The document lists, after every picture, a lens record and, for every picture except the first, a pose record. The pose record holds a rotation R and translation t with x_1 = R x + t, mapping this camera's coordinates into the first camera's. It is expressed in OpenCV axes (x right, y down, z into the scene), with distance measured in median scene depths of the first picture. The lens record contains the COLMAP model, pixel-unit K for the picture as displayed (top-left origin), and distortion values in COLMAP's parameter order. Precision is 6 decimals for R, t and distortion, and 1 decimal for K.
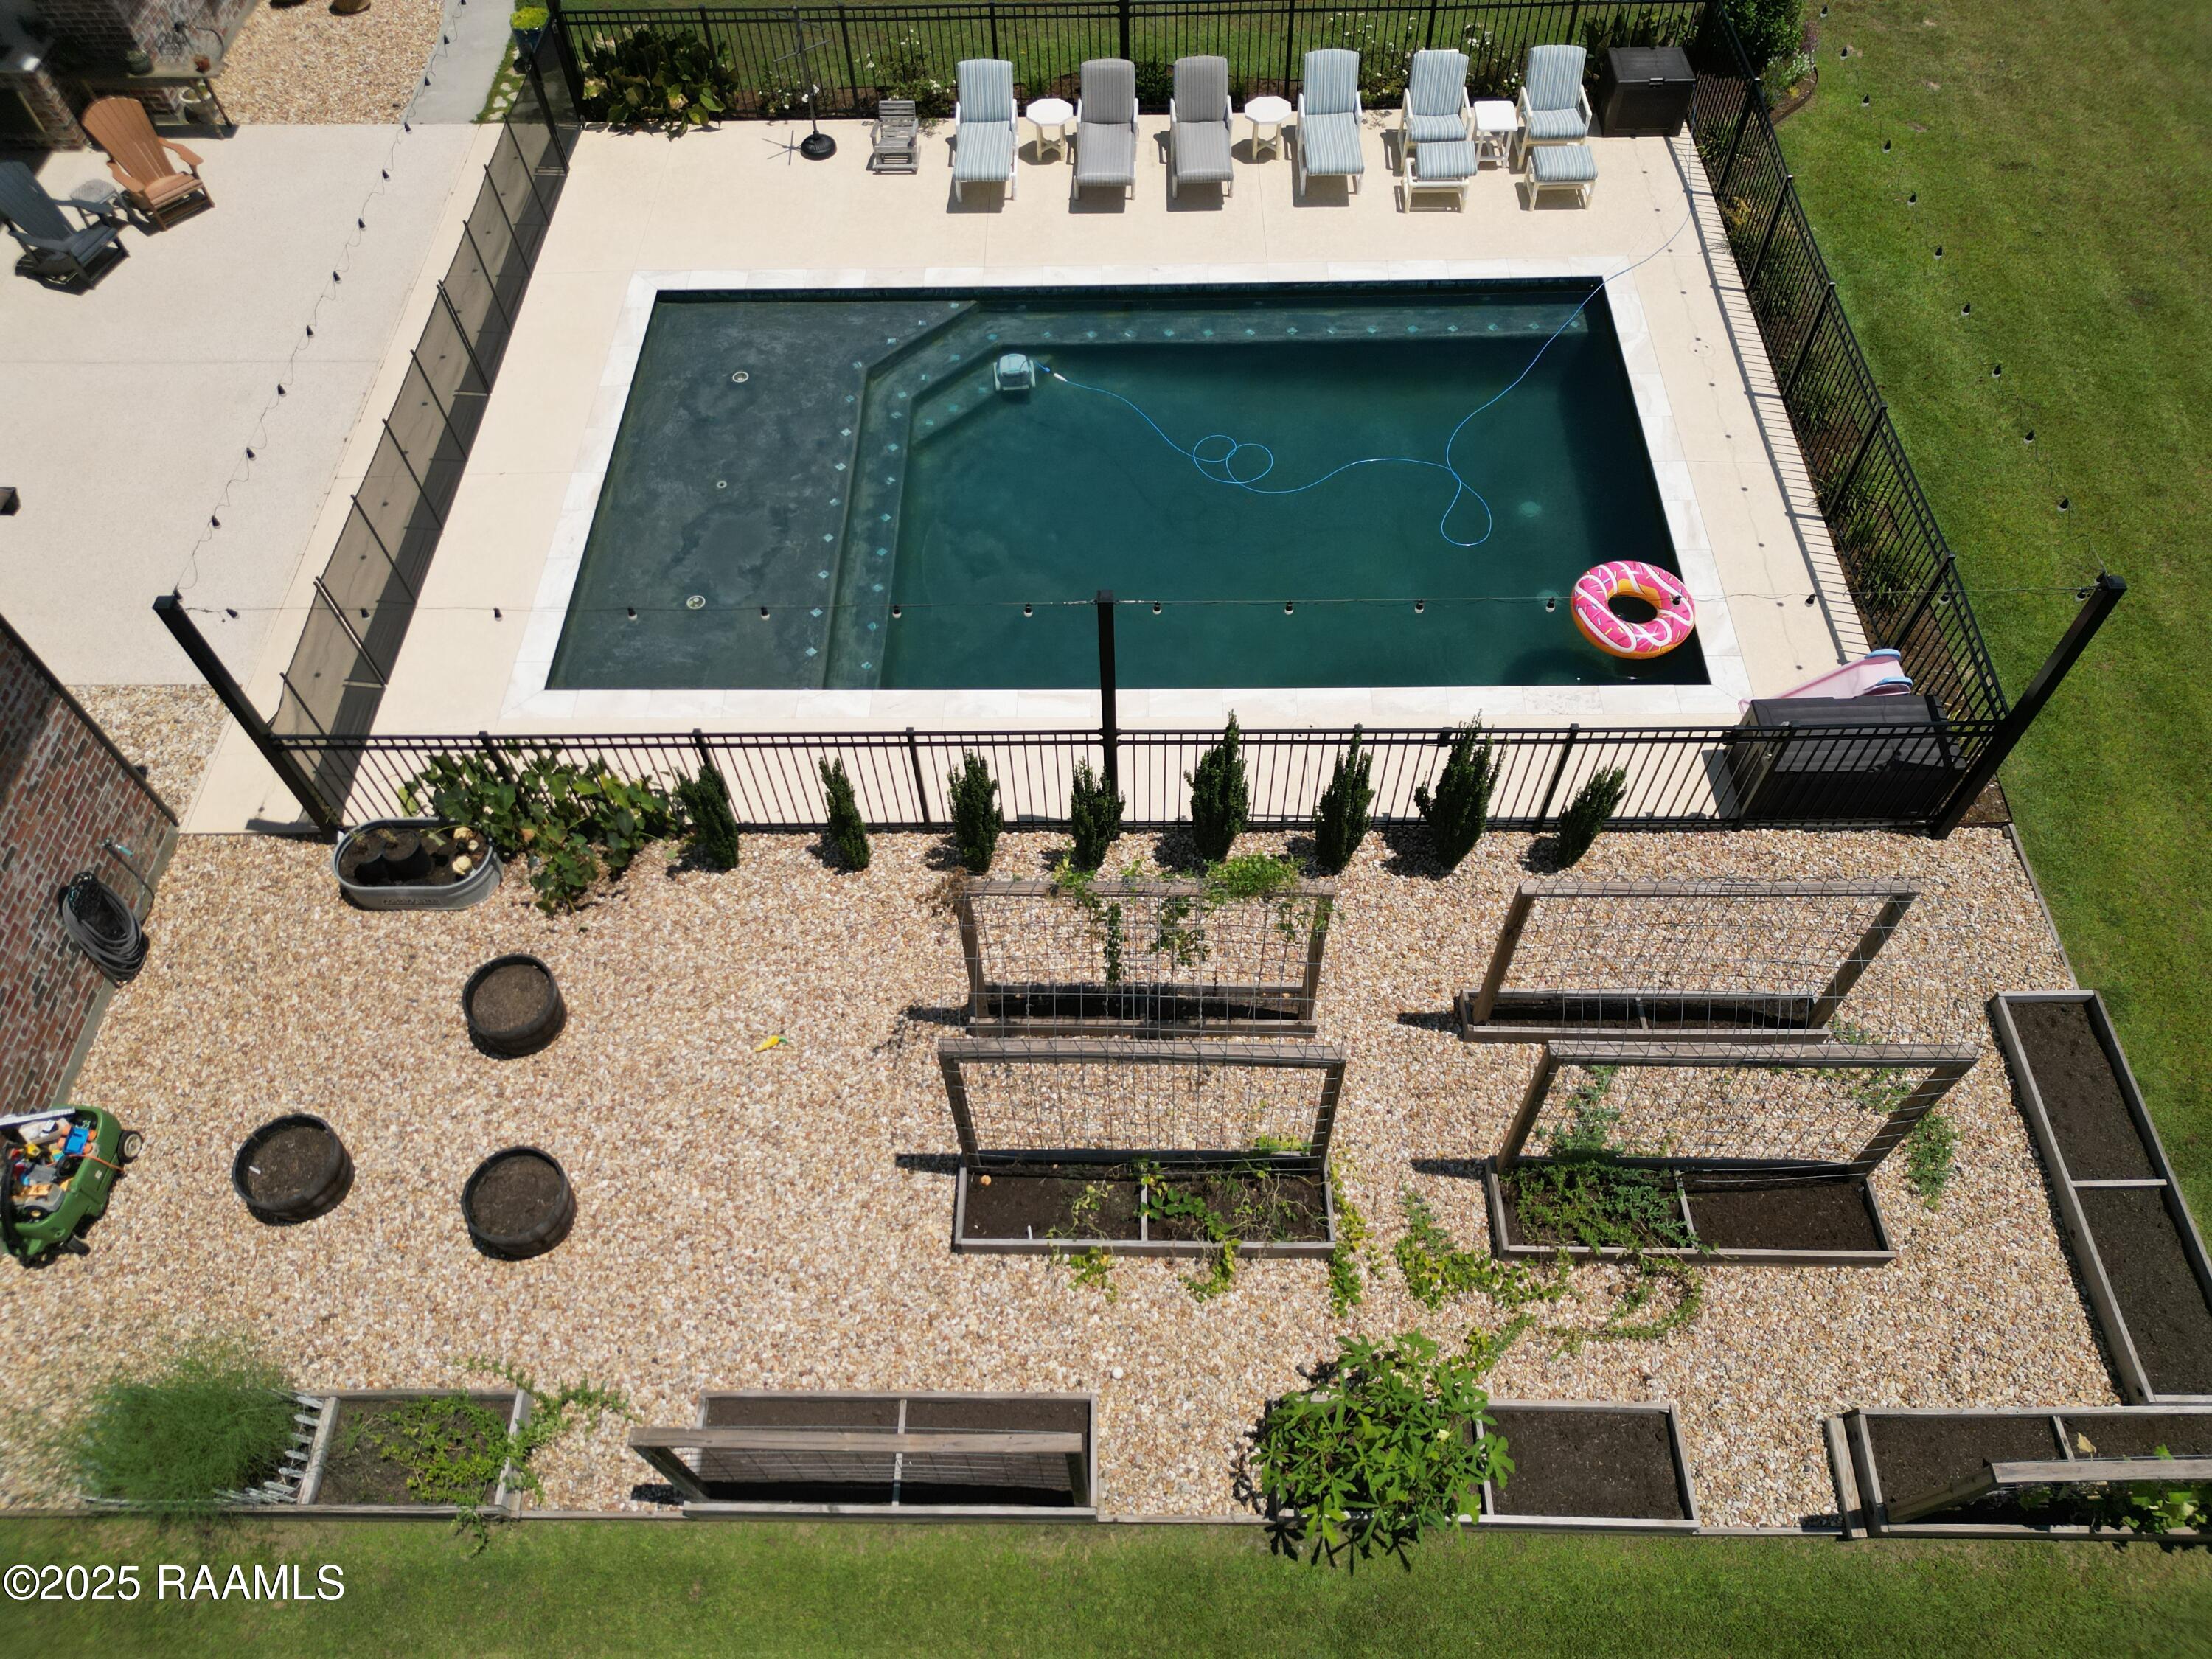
lens RADIAL K [[1545.9, 0, 1099.9], [0, 1545.9, 832.0], [0, 0, 1]] dist [0.083636, -0.089390]
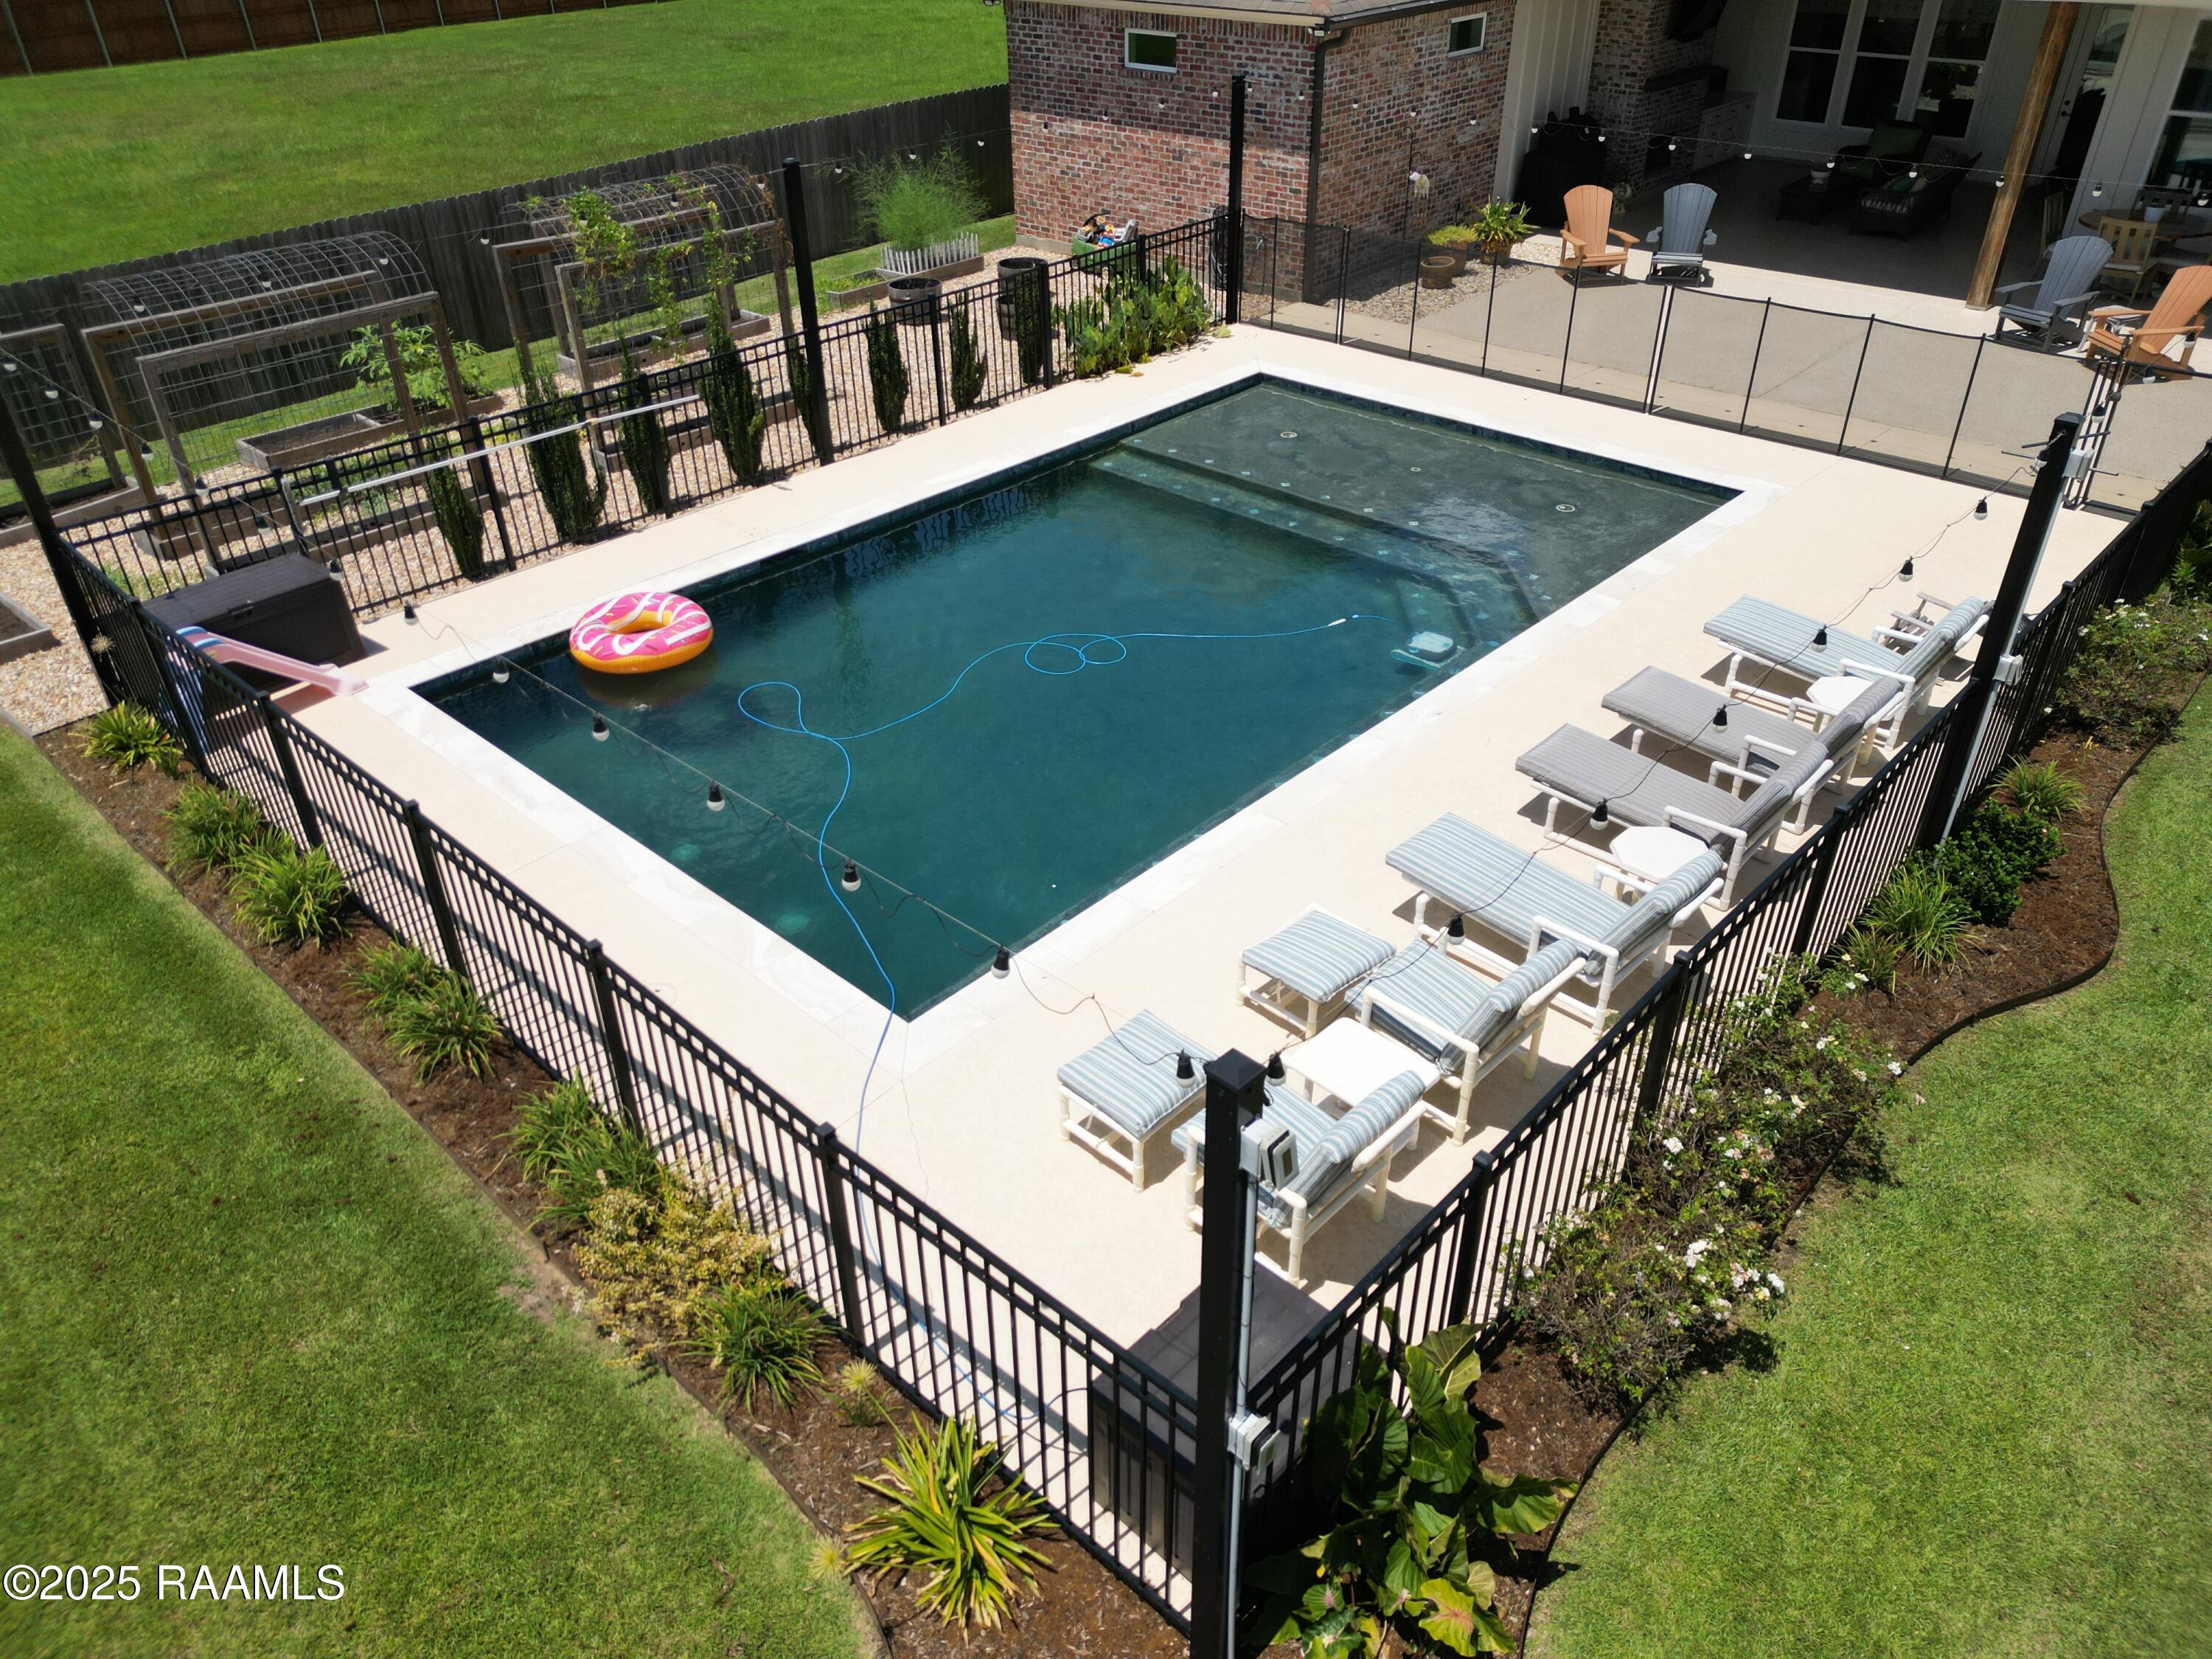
lens RADIAL K [[1545.9, 0, 1099.9], [0, 1545.9, 832.0], [0, 0, 1]] dist [0.083636, -0.089390]
pose [[-0.676679, 0.433511, -0.595125, 0.814355], [-0.581627, 0.180879, 0.793091, -1.180603], [0.451459, 0.882809, 0.129744, 1.355718]]
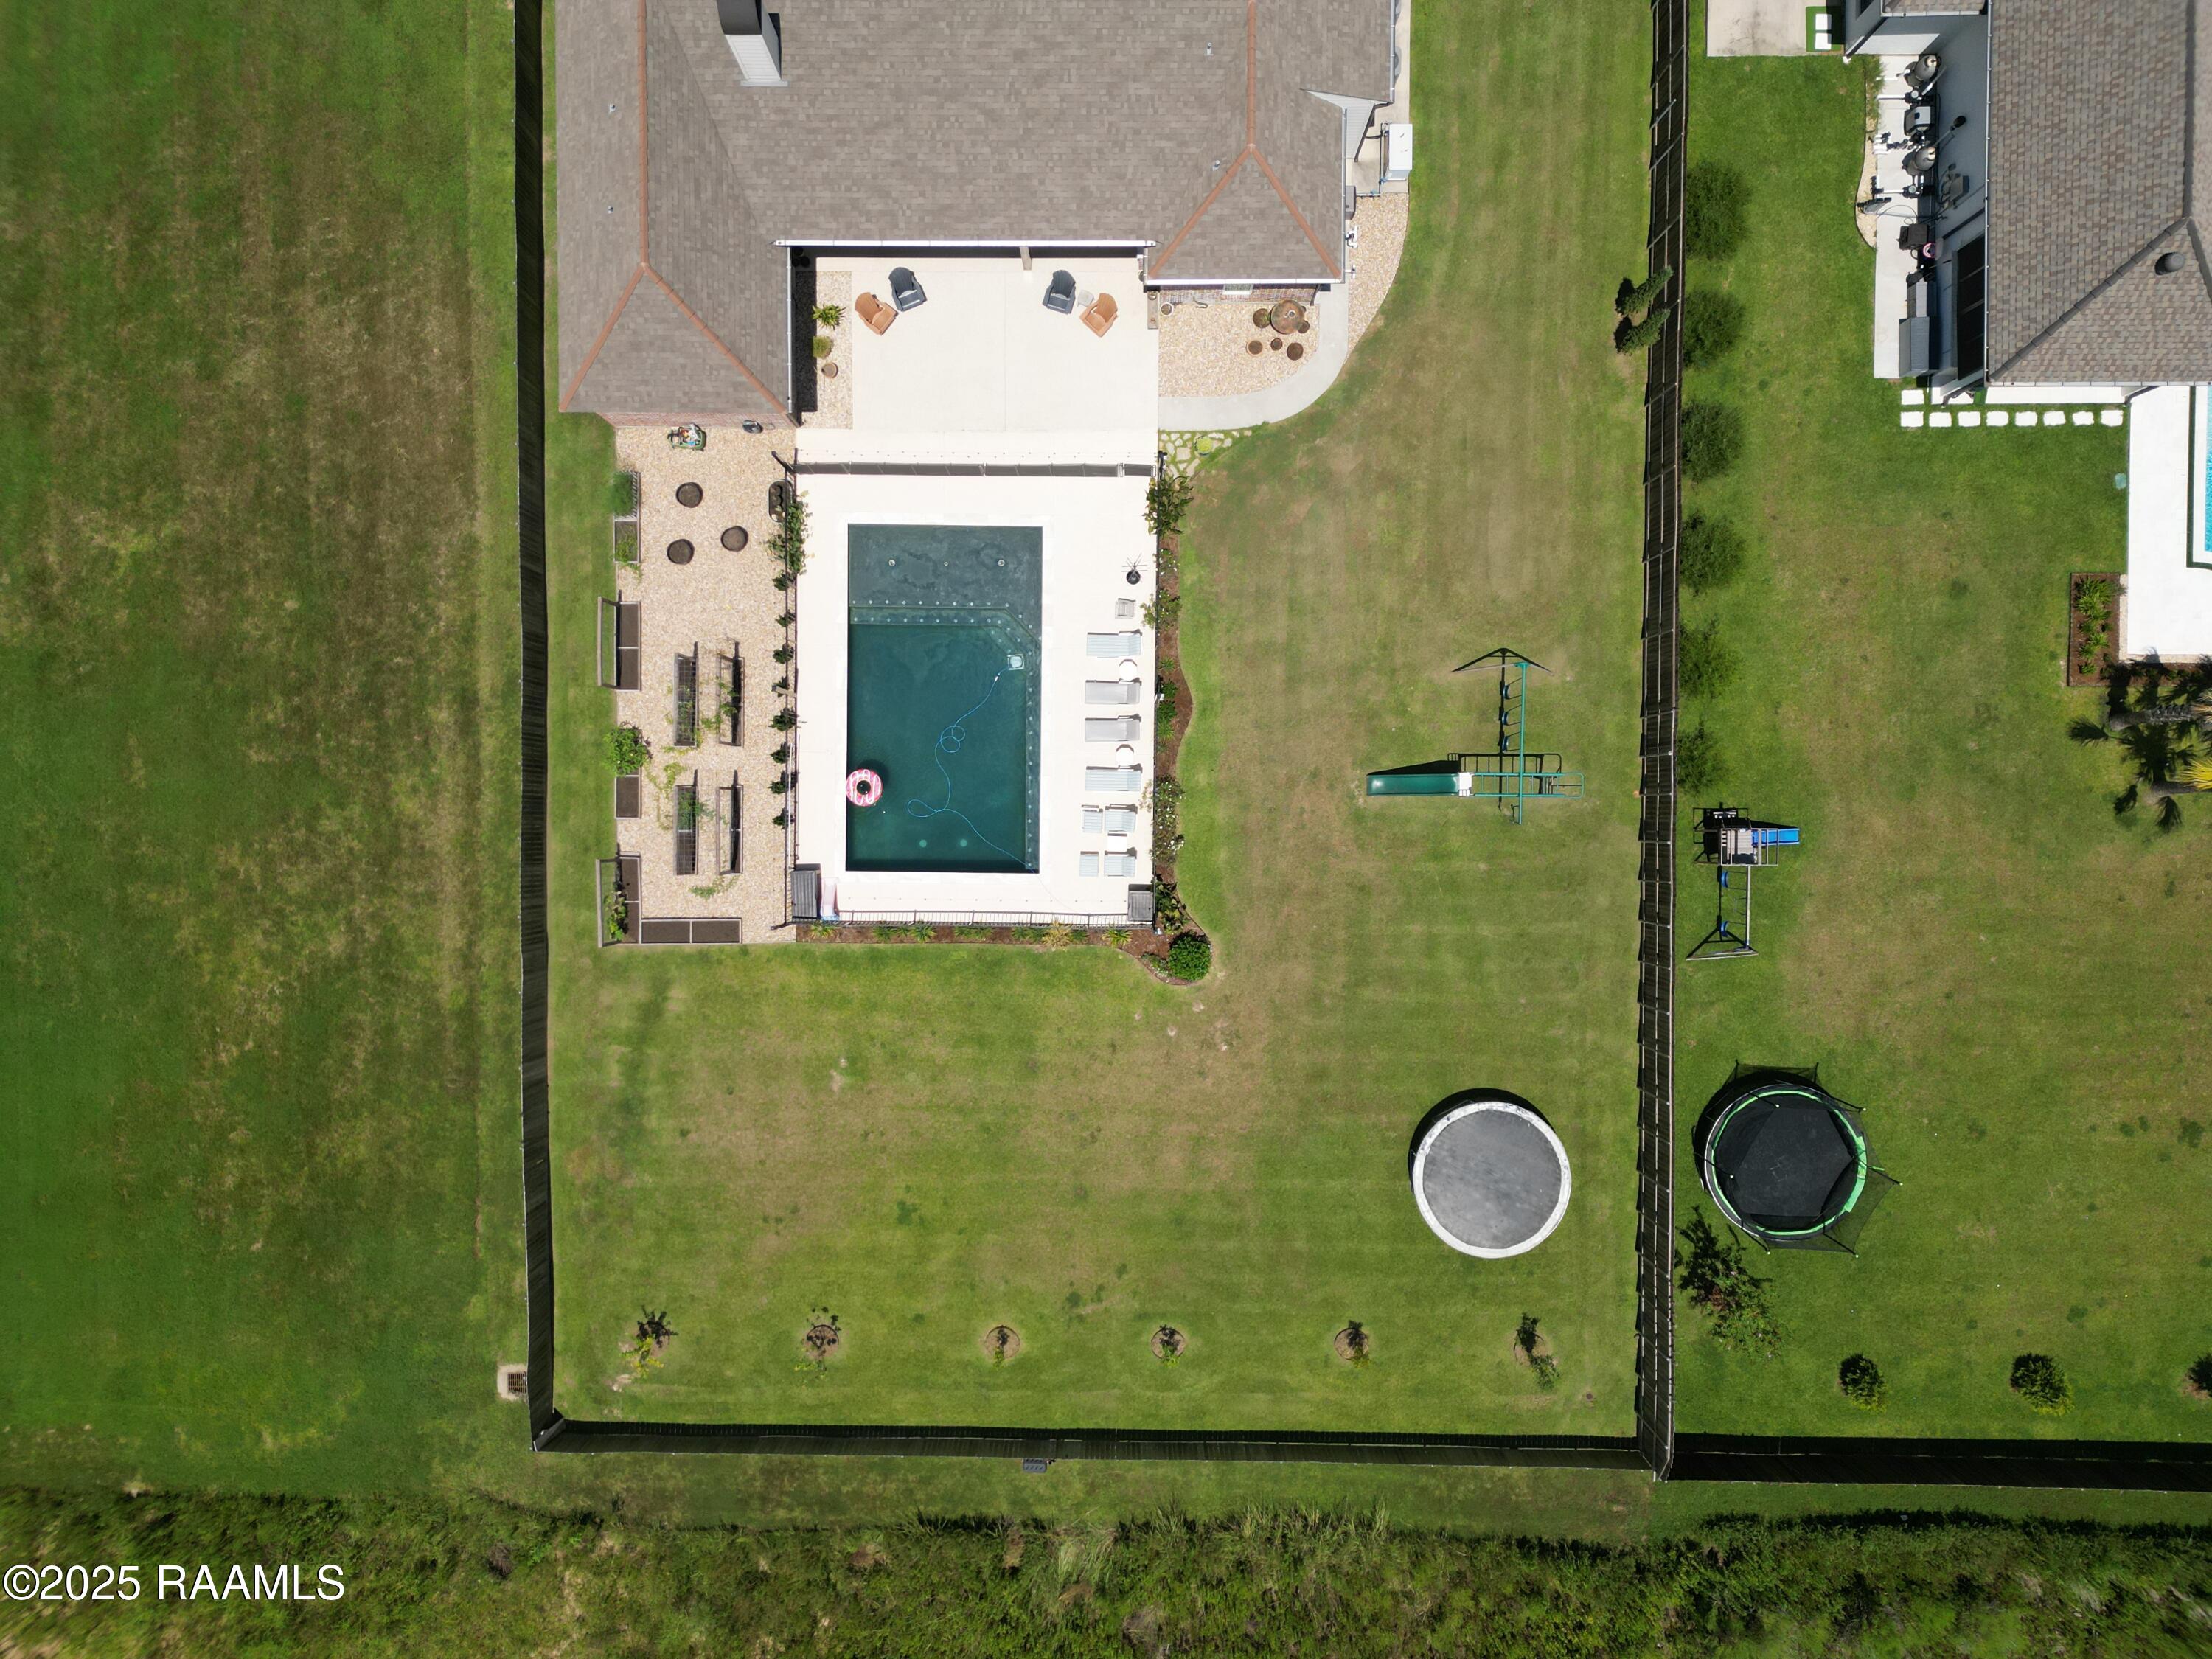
lens RADIAL K [[1545.9, 0, 1099.9], [0, 1545.9, 832.0], [0, 0, 1]] dist [0.083636, -0.089390]
pose [[0.001161, 0.999407, 0.034428, 0.225782], [-0.810867, -0.019207, 0.584915, -3.006632], [0.585230, -0.028595, 0.810363, -1.677189]]
